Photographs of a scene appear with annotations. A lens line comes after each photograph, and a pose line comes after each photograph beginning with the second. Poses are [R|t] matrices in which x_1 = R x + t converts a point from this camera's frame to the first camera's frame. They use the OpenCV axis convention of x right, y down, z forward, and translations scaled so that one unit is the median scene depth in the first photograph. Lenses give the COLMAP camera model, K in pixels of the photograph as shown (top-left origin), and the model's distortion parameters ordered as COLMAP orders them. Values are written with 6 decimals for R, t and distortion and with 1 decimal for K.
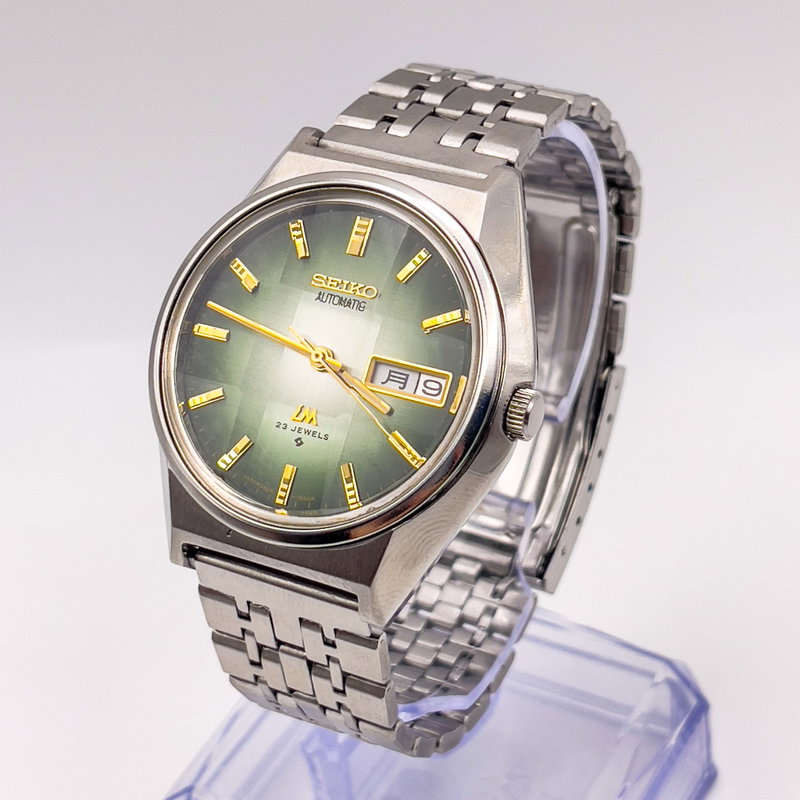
lens RADIAL K [[2130.1, 0, 400.0], [0, 2130.1, 400.0], [0, 0, 1]] dist [1.405555, -28.998378]
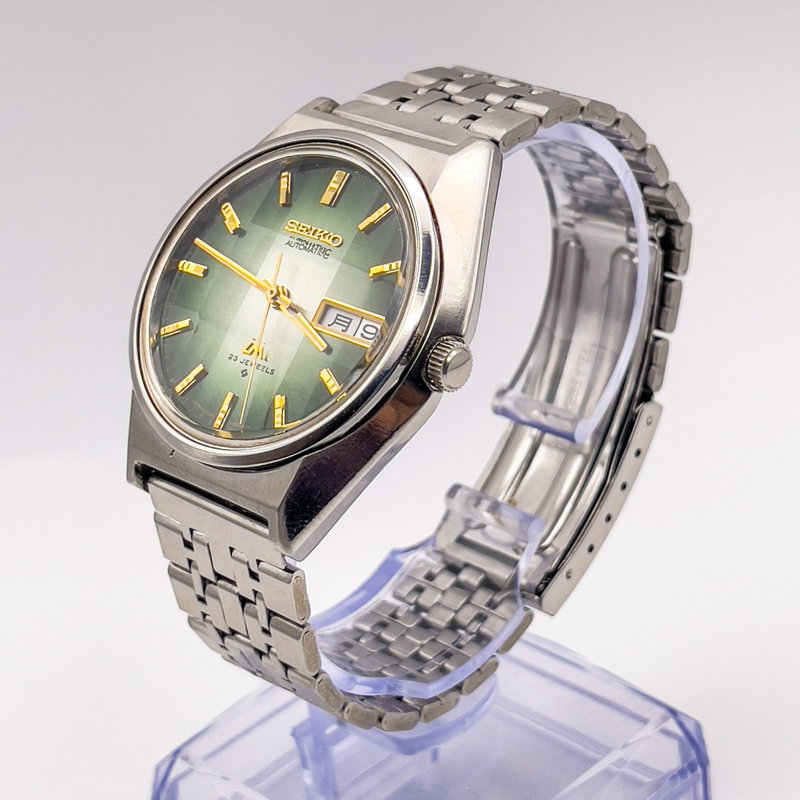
lens RADIAL K [[2124.3, 0, 400.0], [0, 2124.3, 400.0], [0, 0, 1]] dist [0.325835, -1.464506]
pose [[0.970673, 0.125636, -0.204961, 0.225530], [-0.147697, 0.984353, -0.096095, 0.113776], [0.189681, 0.123549, 0.974042, 0.013739]]
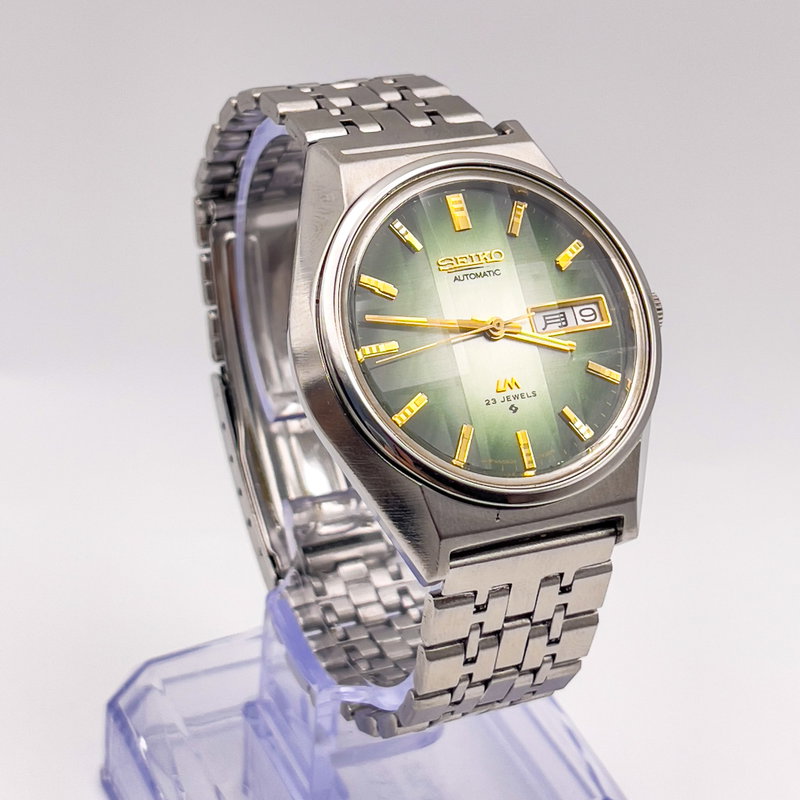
lens RADIAL K [[2124.3, 0, 400.0], [0, 2124.3, 400.0], [0, 0, 1]] dist [0.325835, -1.464506]
pose [[0.609709, -0.322280, 0.724148, -0.773214], [0.380797, 0.920367, 0.088989, -0.090523], [-0.695161, 0.221496, 0.683879, 0.322554]]
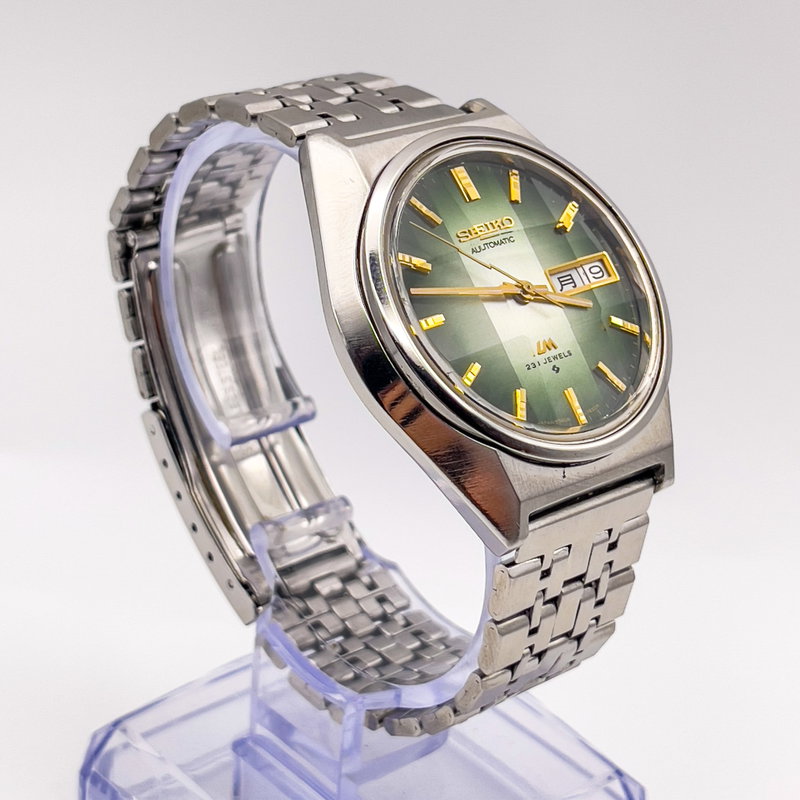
lens RADIAL K [[2124.3, 0, 400.0], [0, 2124.3, 400.0], [0, 0, 1]] dist [0.325835, -1.464506]
pose [[0.383797, -0.348074, 0.855304, -0.904688], [0.482207, 0.865463, 0.135830, -0.134750], [-0.787513, 0.360302, 0.500005, 0.524068]]
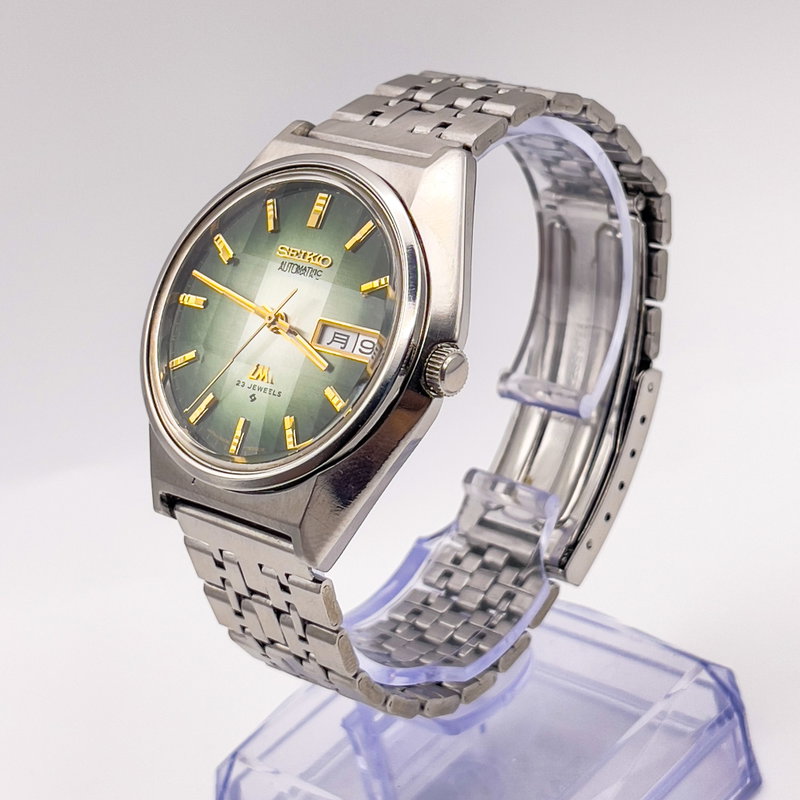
lens RADIAL K [[2124.3, 0, 400.0], [0, 2124.3, 400.0], [0, 0, 1]] dist [0.325835, -1.464506]
pose [[0.975672, 0.020263, -0.218296, 0.245423], [-0.035518, 0.997175, -0.066187, 0.084298], [0.216339, 0.072330, 0.973635, -0.026245]]
